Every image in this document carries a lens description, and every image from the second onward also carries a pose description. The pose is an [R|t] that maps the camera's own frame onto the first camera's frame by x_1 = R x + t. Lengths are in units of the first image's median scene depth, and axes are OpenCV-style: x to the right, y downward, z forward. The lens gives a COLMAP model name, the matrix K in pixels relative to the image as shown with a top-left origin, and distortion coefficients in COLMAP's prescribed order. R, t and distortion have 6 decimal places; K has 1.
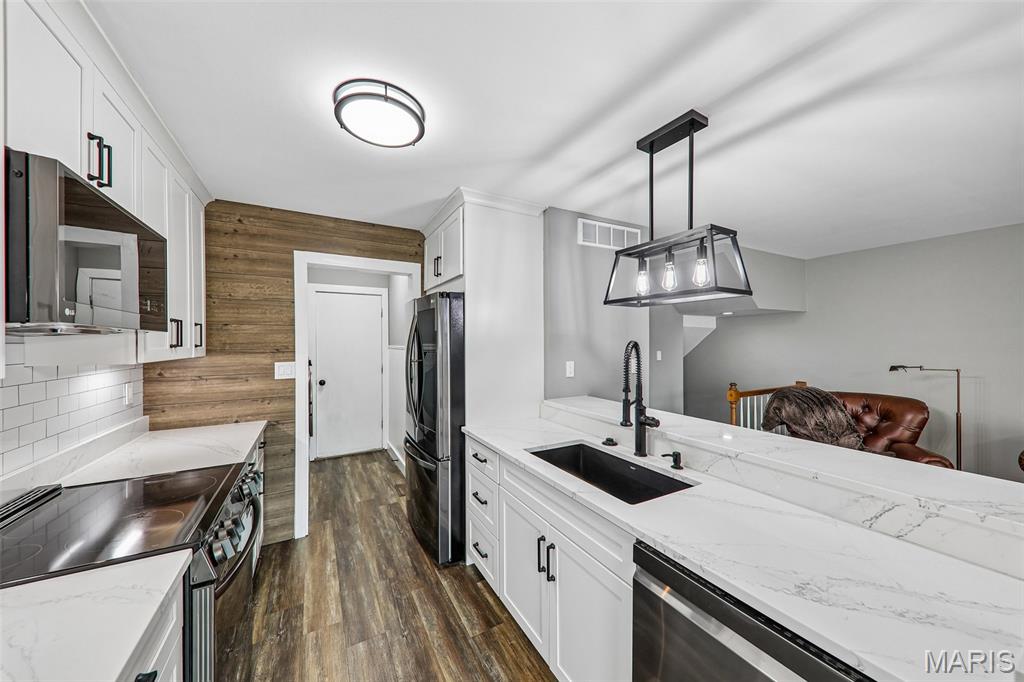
lens RADIAL K [[357.1, 0, 512.0], [0, 357.1, 341.0], [0, 0, 1]] dist [0.000283, -0.000220]
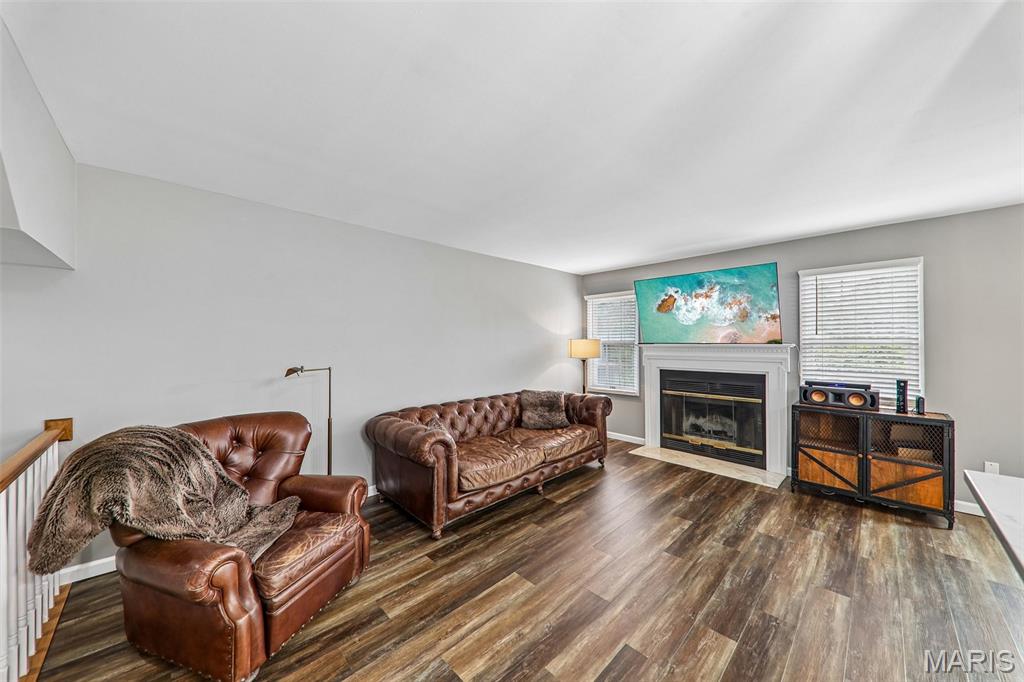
lens RADIAL K [[357.1, 0, 512.0], [0, 357.1, 341.0], [0, 0, 1]] dist [0.000283, -0.000220]
pose [[-0.246171, 0.011188, 0.969162, 0.285975], [0.000721, 0.999935, -0.011360, 0.024489], [-0.969226, -0.002098, -0.246163, 0.712071]]
